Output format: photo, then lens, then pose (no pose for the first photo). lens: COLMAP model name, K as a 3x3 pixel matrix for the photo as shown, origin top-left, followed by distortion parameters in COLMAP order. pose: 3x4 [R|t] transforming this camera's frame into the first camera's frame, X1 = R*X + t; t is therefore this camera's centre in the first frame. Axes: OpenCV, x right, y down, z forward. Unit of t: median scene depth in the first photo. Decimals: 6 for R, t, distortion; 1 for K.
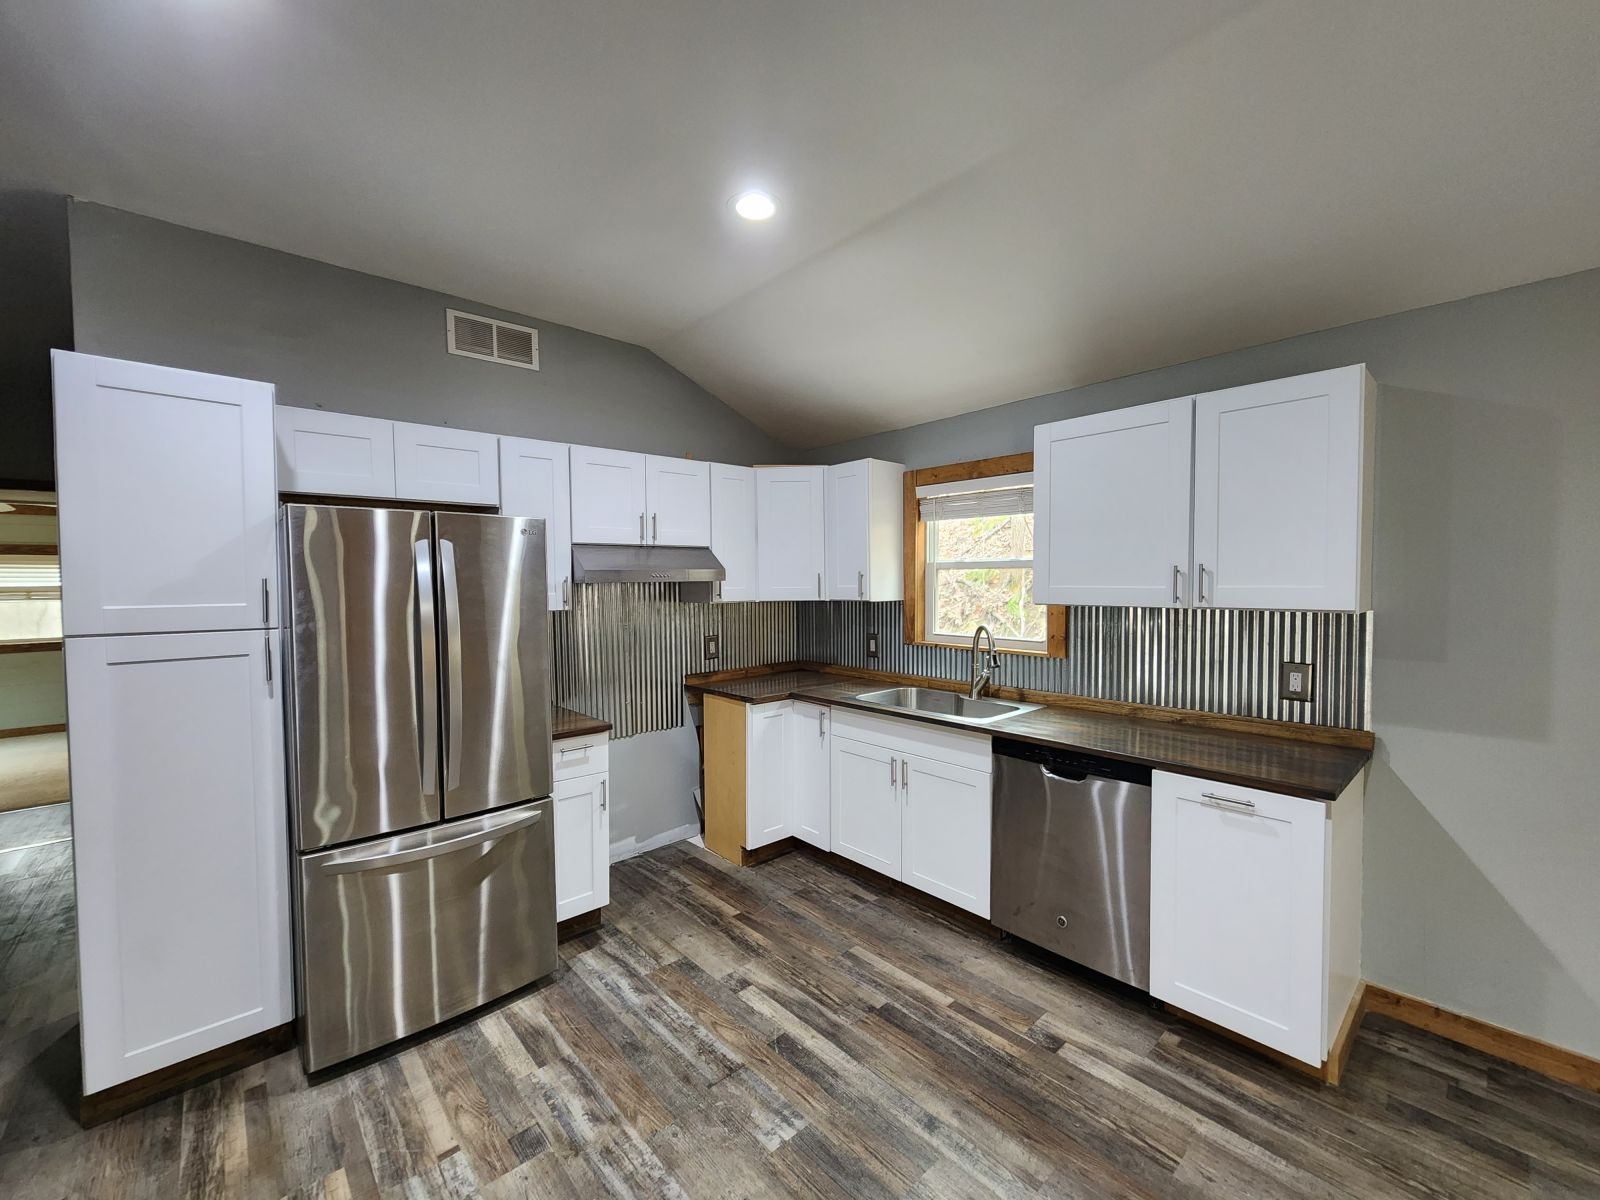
lens RADIAL K [[651.7, 0, 797.1], [0, 651.7, 598.3], [0, 0, 1]] dist [0.002153, -0.000192]
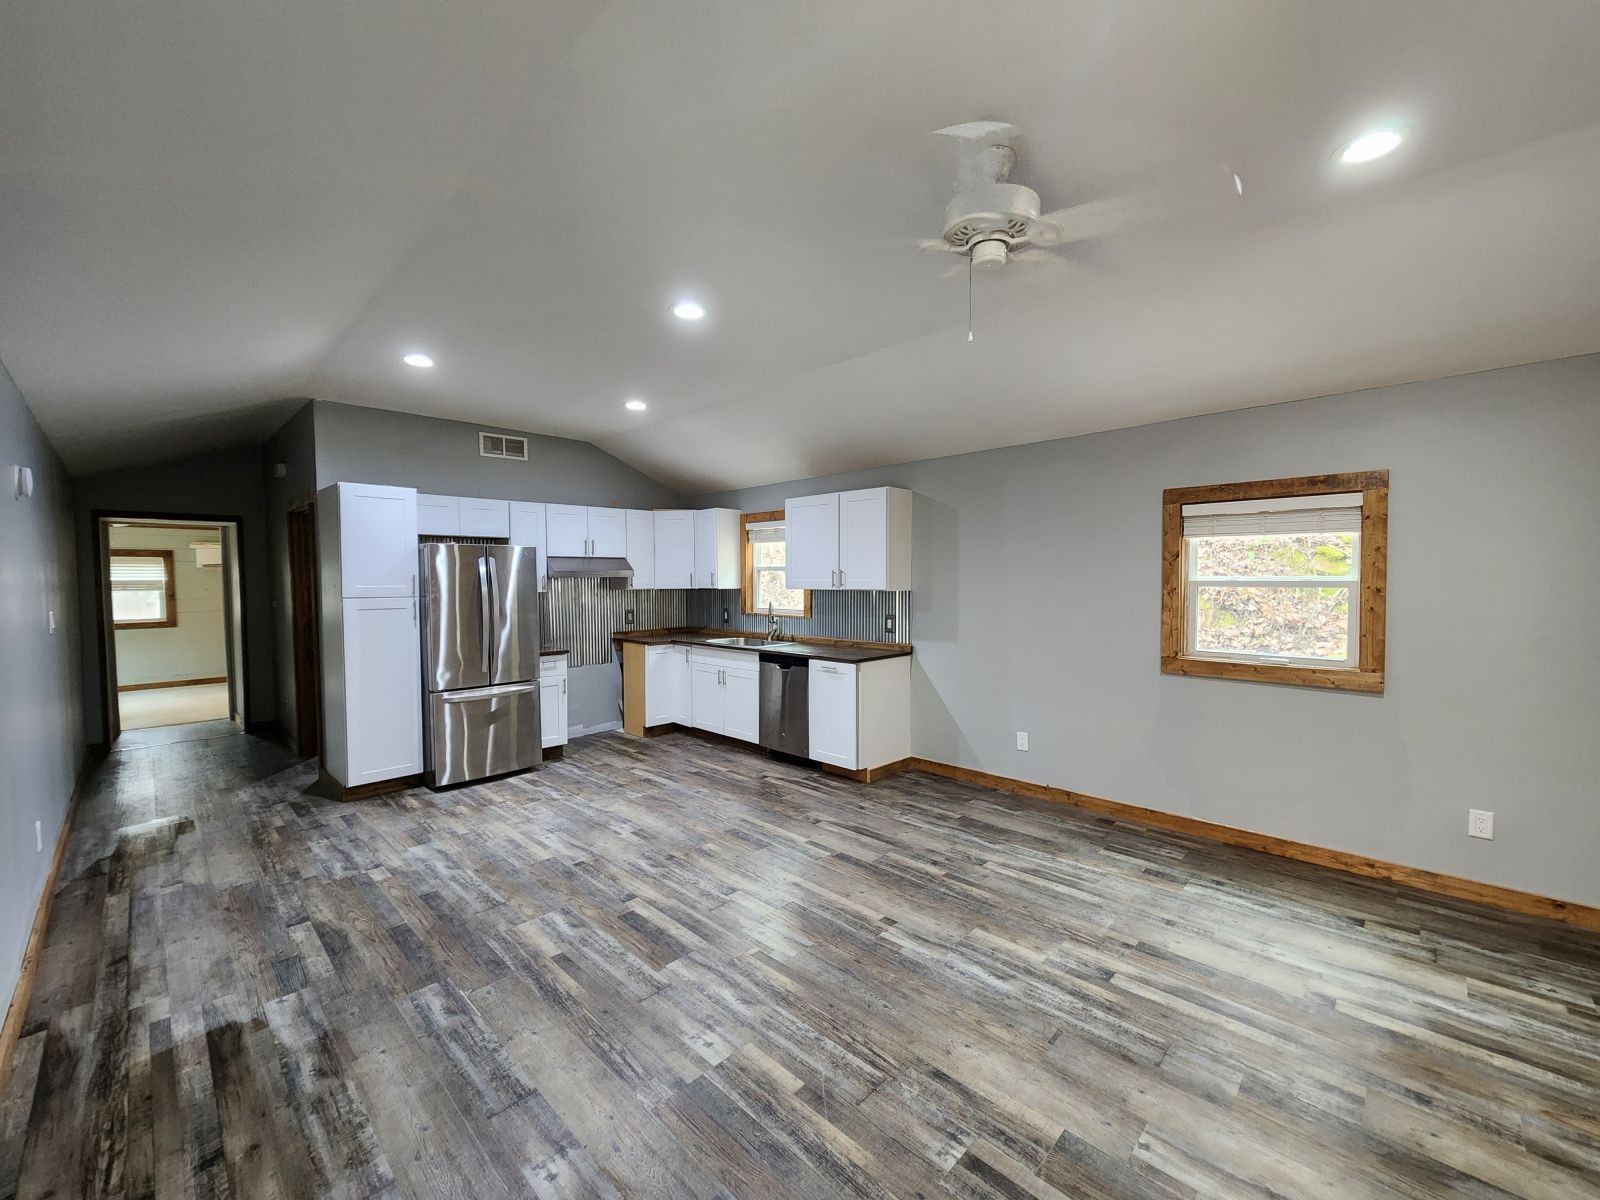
lens RADIAL K [[651.7, 0, 795.2], [0, 651.7, 606.2], [0, 0, 1]] dist [0.002153, -0.000192]
pose [[0.998516, 0.000993, 0.054446, 0.300264], [-0.001656, 0.999925, 0.012138, 0.040414], [-0.054430, -0.012210, 0.998443, -1.031363]]
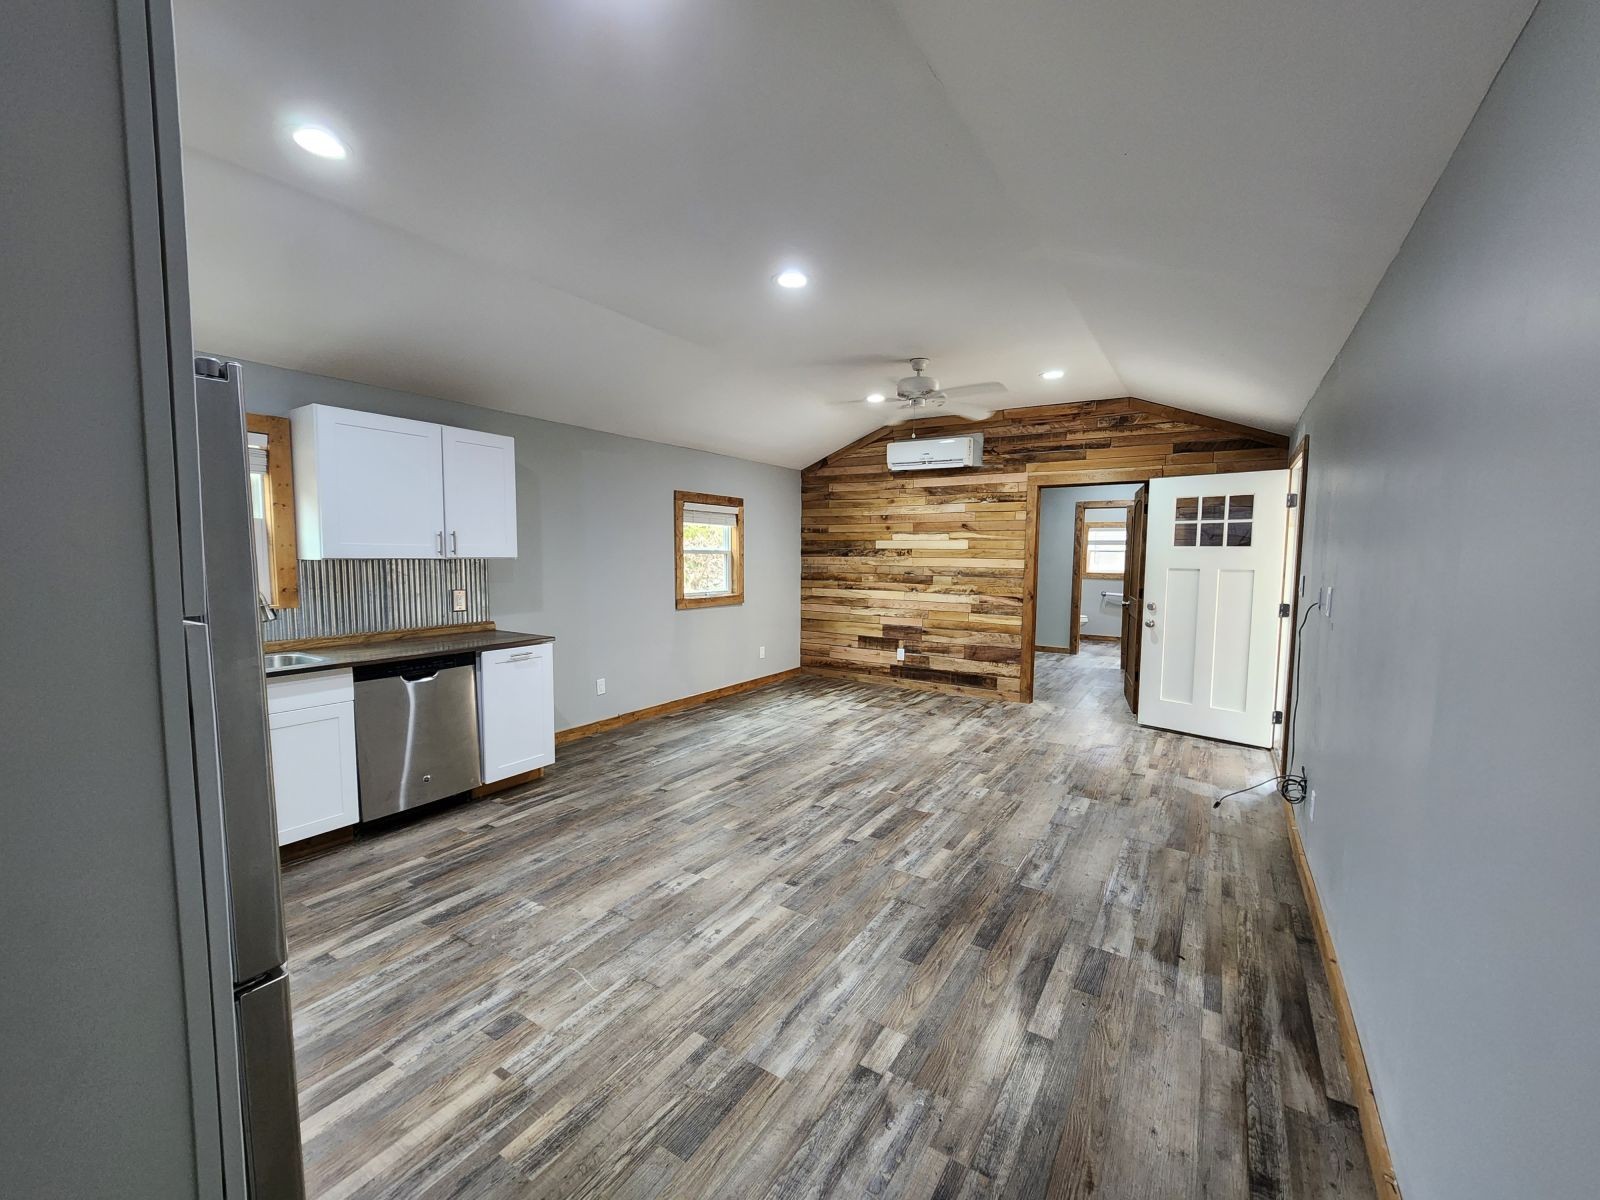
lens RADIAL K [[651.7, 0, 816.1], [0, 651.7, 609.2], [0, 0, 1]] dist [0.002153, -0.000192]
pose [[-0.276926, -0.075884, 0.957890, -1.061047], [0.026413, 0.995899, 0.086531, 0.022353], [-0.960528, 0.049263, -0.273786, 0.504414]]
